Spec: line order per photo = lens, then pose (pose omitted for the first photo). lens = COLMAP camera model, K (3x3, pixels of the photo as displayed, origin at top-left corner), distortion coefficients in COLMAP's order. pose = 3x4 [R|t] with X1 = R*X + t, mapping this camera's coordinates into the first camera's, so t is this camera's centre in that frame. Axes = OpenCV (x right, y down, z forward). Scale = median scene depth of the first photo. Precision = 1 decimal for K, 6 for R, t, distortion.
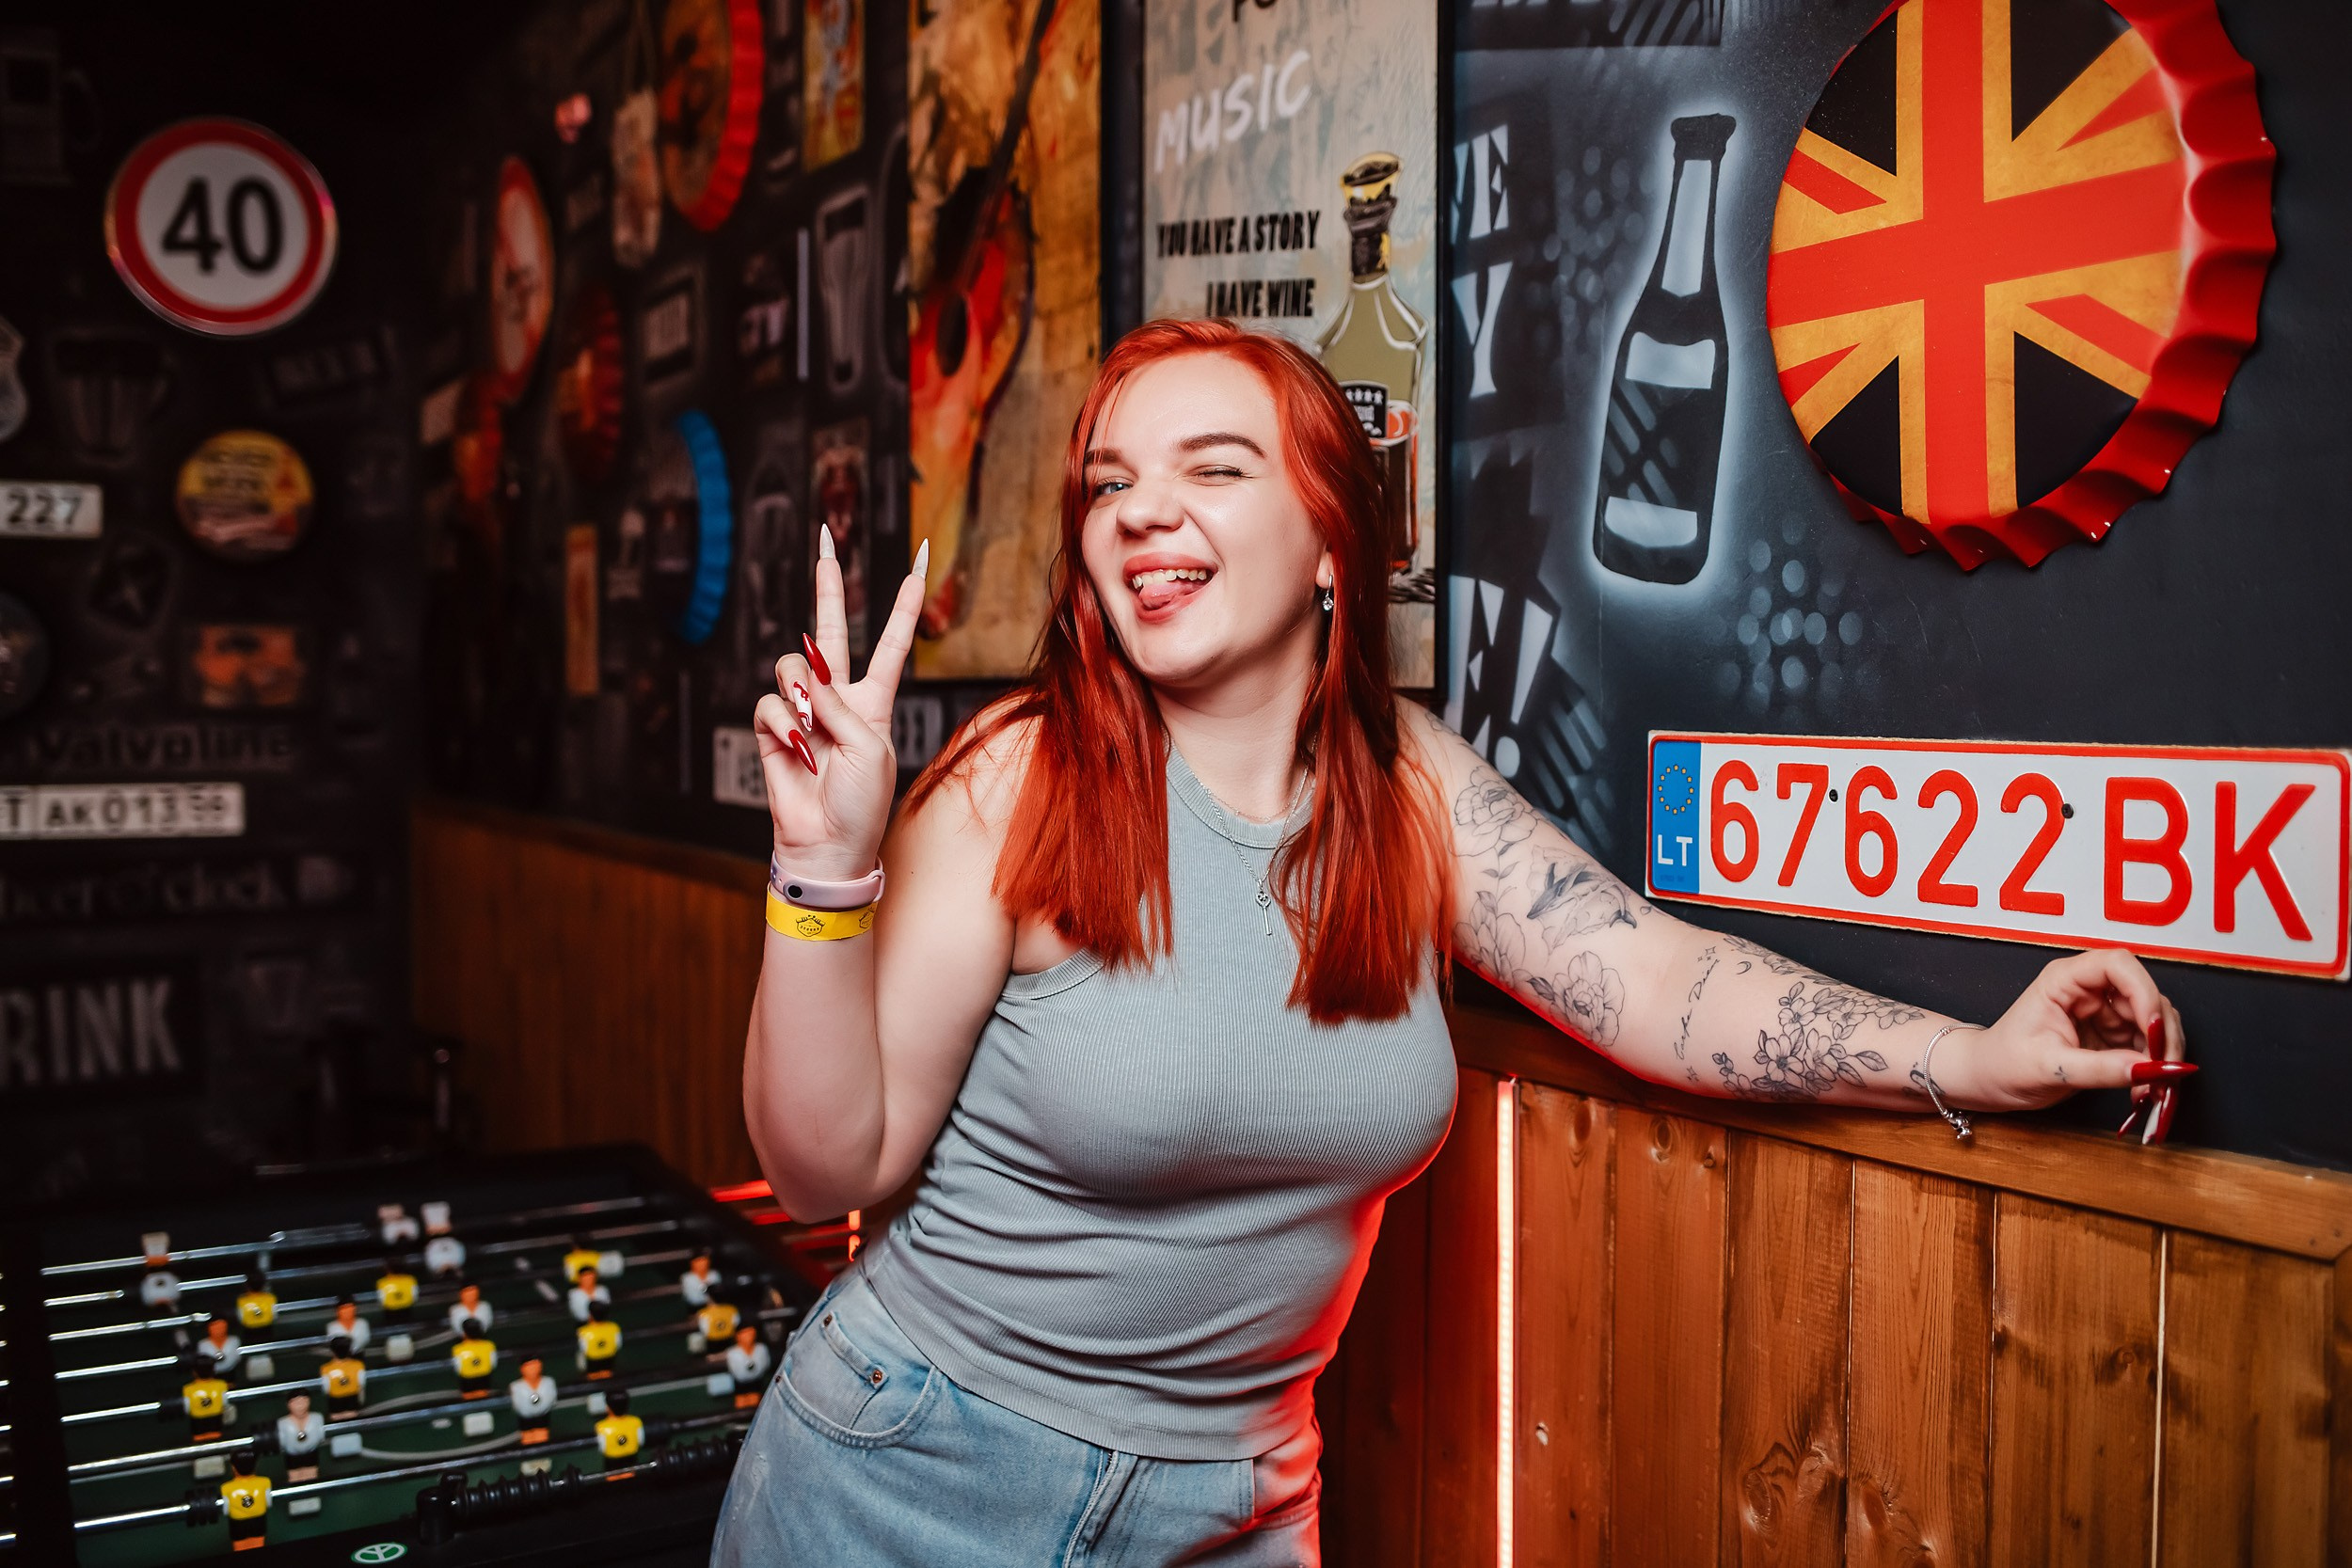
lens RADIAL K [[2179.0, 0, 1184.6], [0, 2179.0, 783.6], [0, 0, 1]] dist [-0.020523, 0.012474]
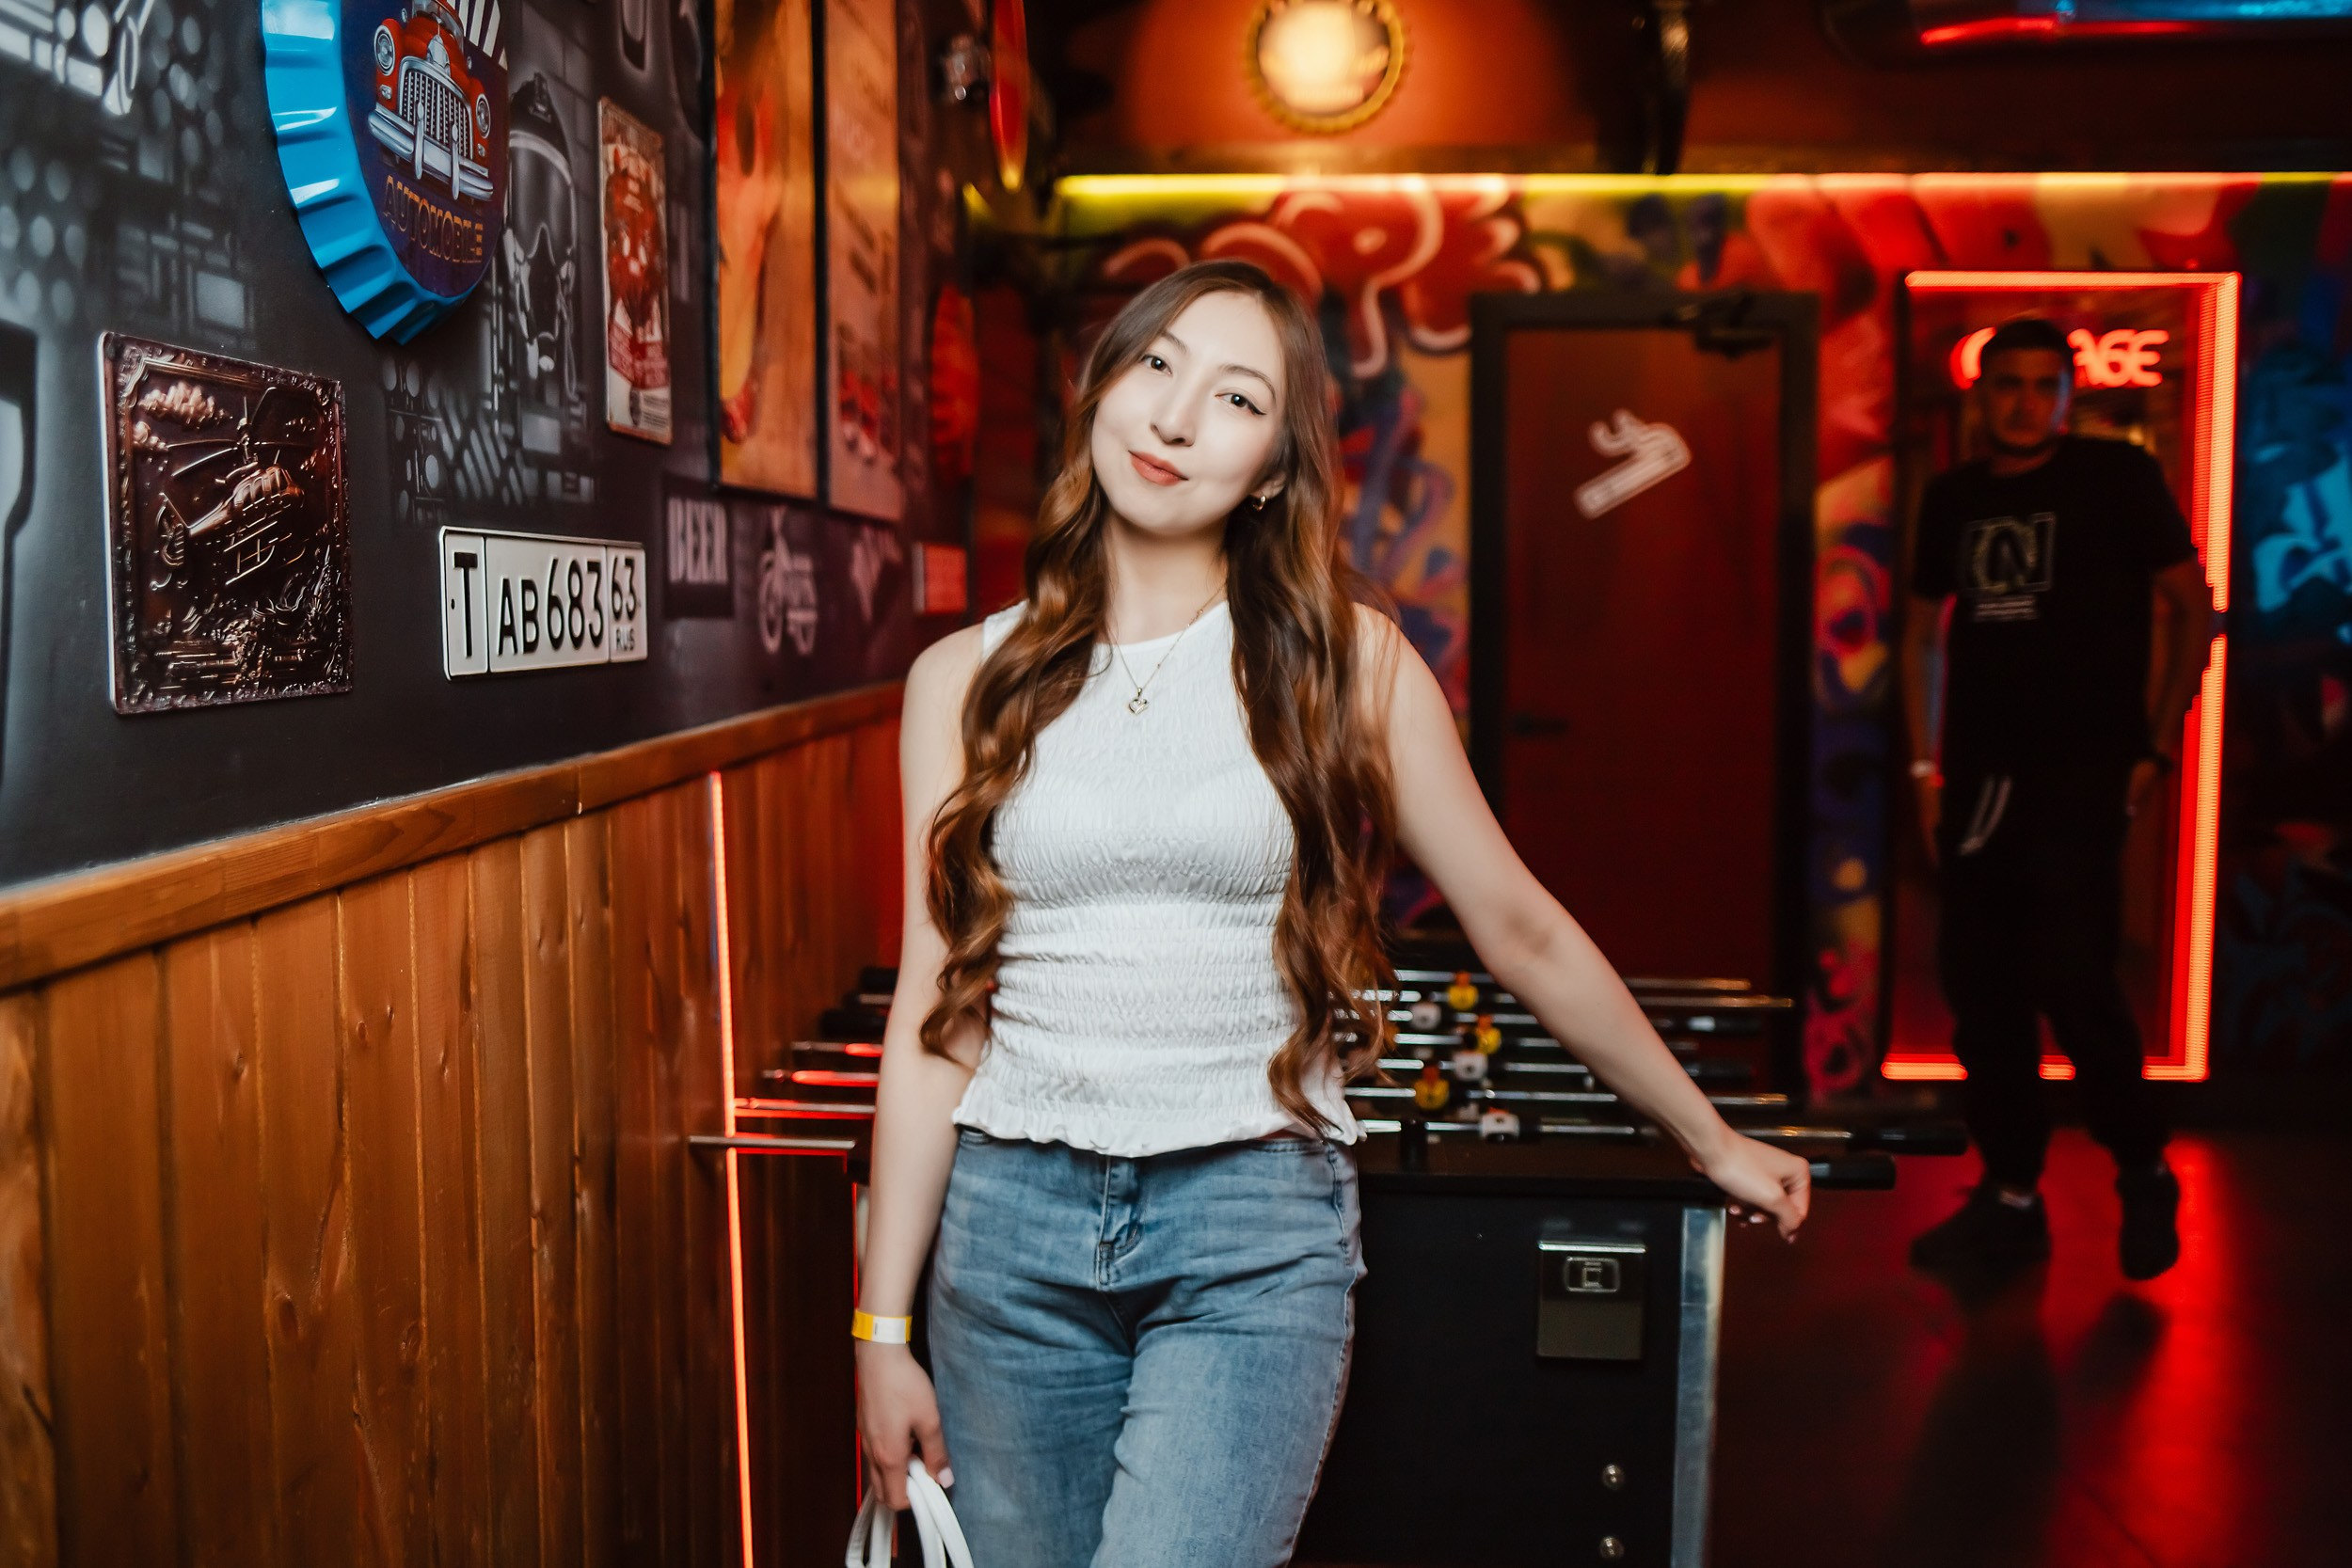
lens RADIAL K [[2281.2, 0, 1175.3], [0, 2281.2, 787.6], [0, 0, 1]] dist [-0.022043, 0.015465]
pose [[-0.840354, -0.048796, 0.539837, -1.307287], [0.021954, 0.992058, 0.123848, -0.058495], [-0.541593, 0.115928, -0.832609, 2.787779]]
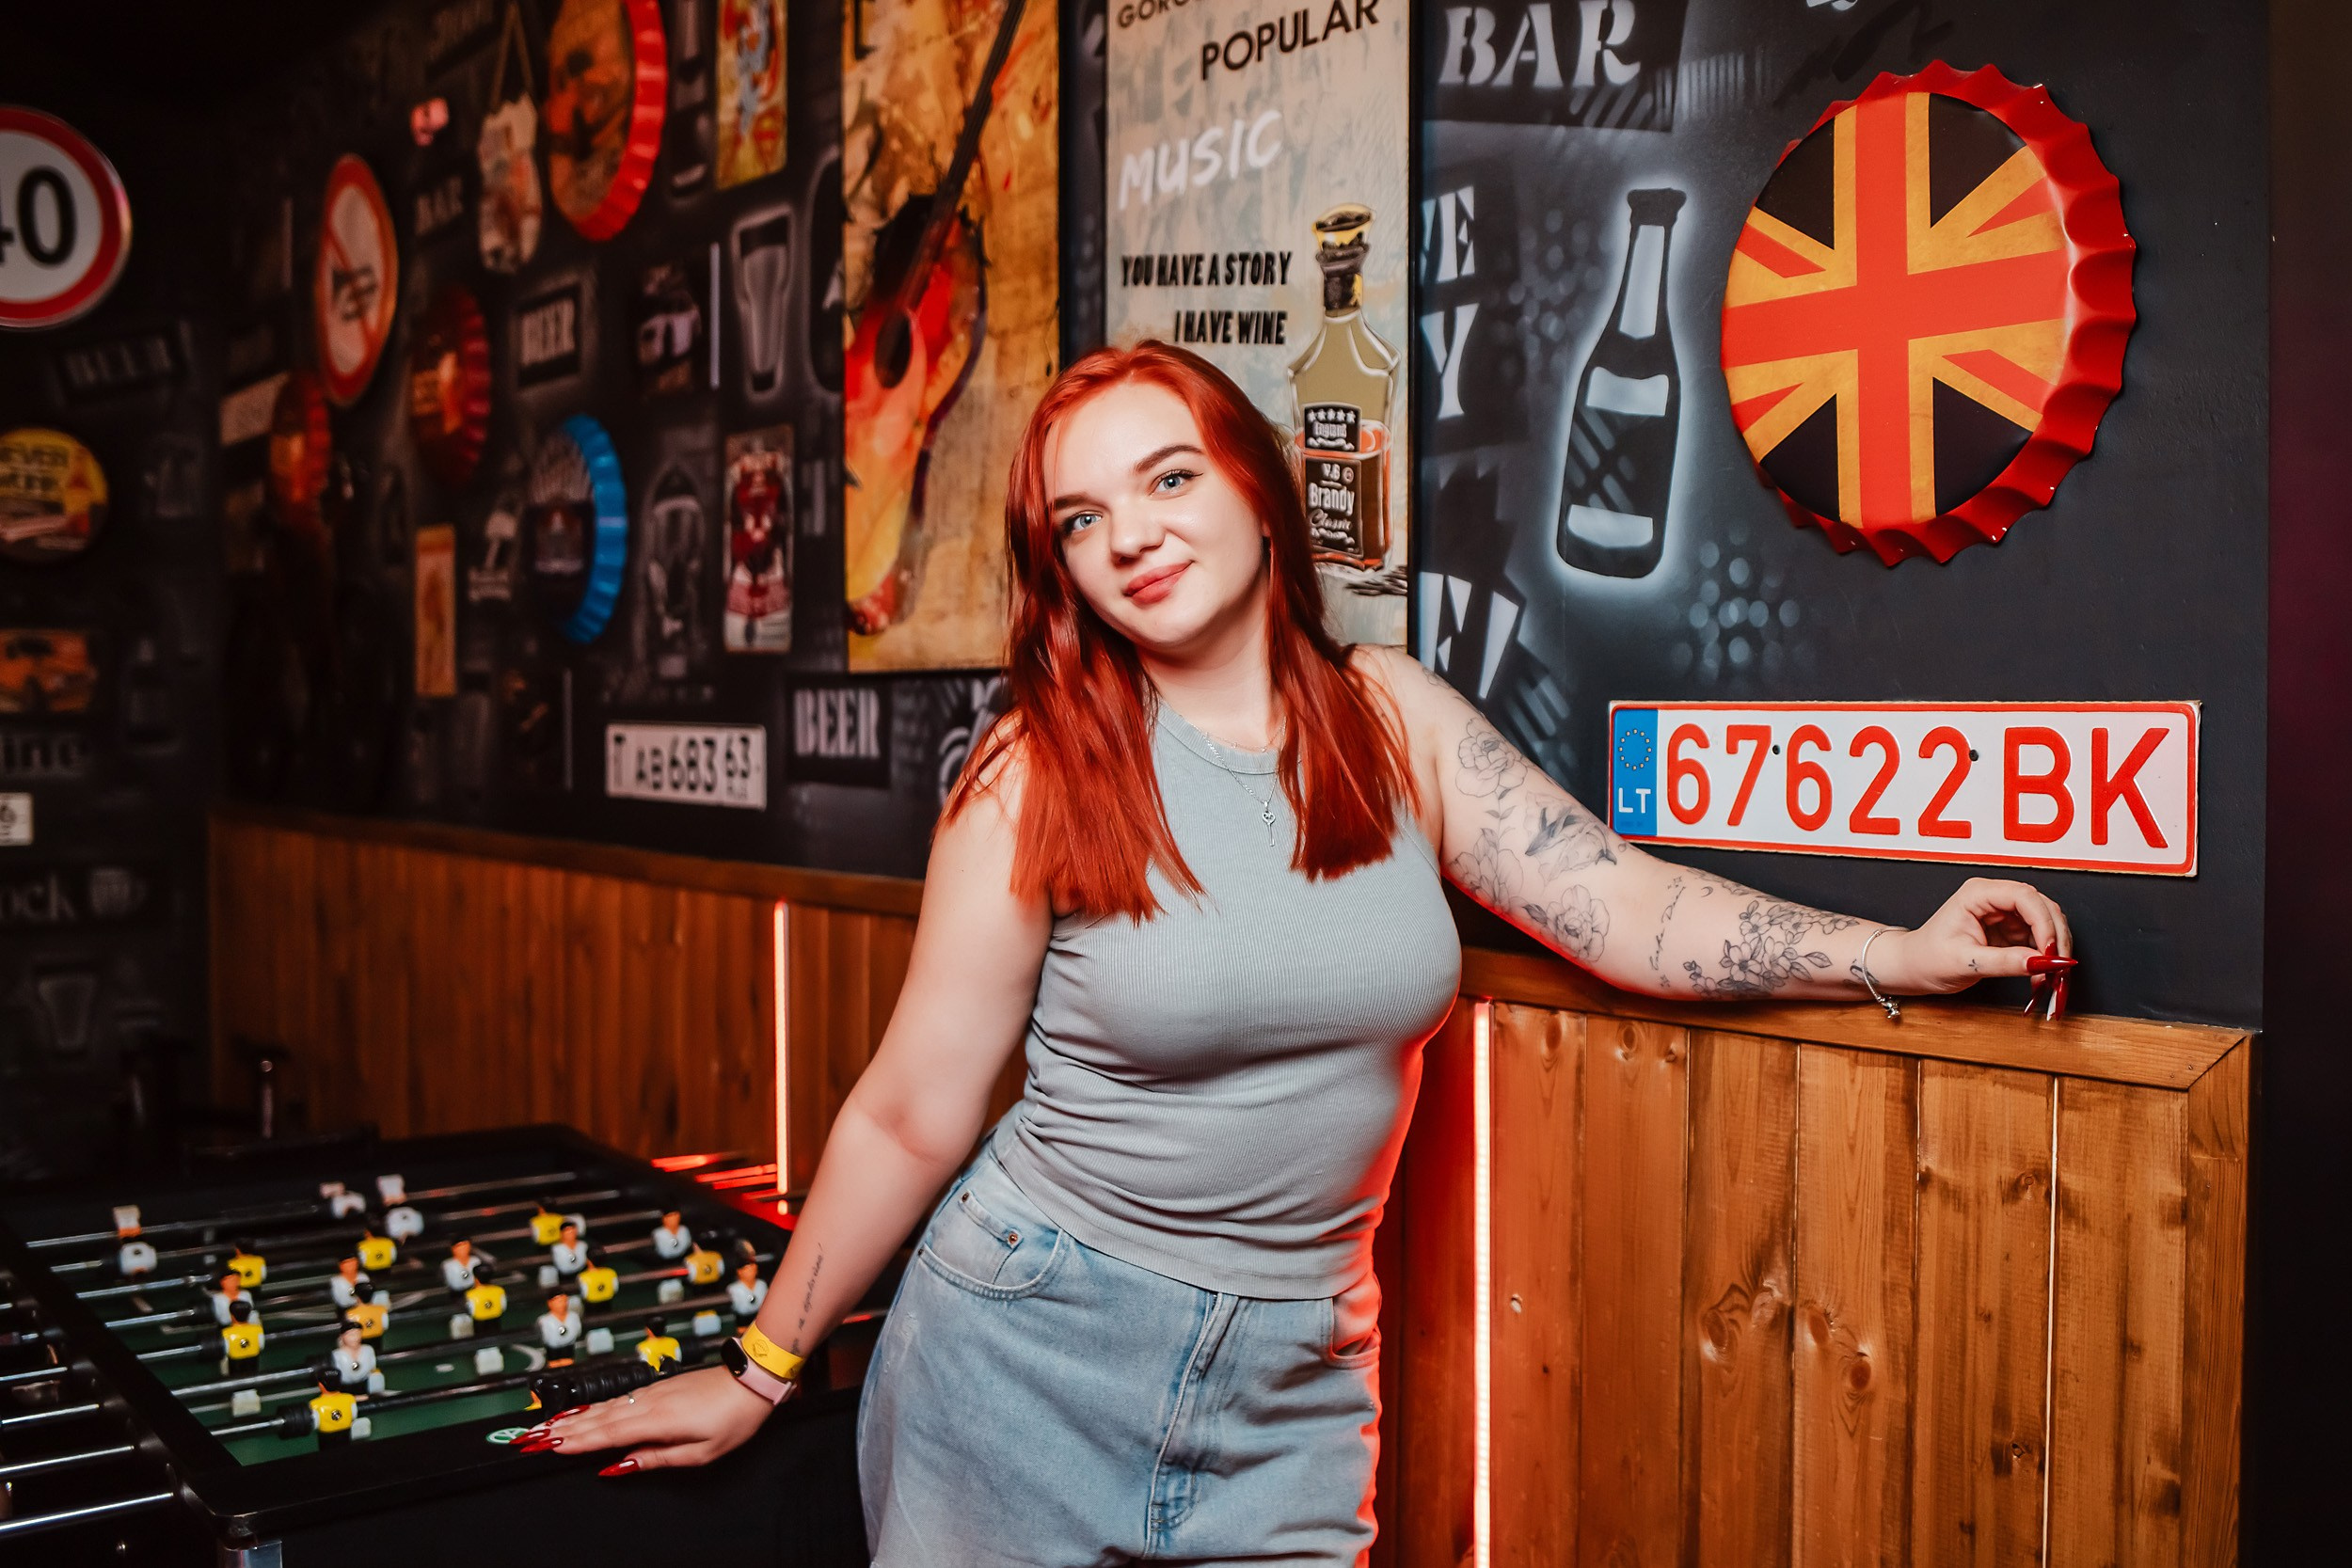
lens RADIAL K [[2281.2, 0, 1175.3], [0, 2281.2, 787.6], [0, 0, 1]] dist [-0.022043, 0.015465]
pose [[0.992874, -0.005833, 0.119023, -0.162036], [0.006808, 0.999946, -0.007790, 0.029340], [-0.118971, 0.008545, 0.992861, -0.198211]]
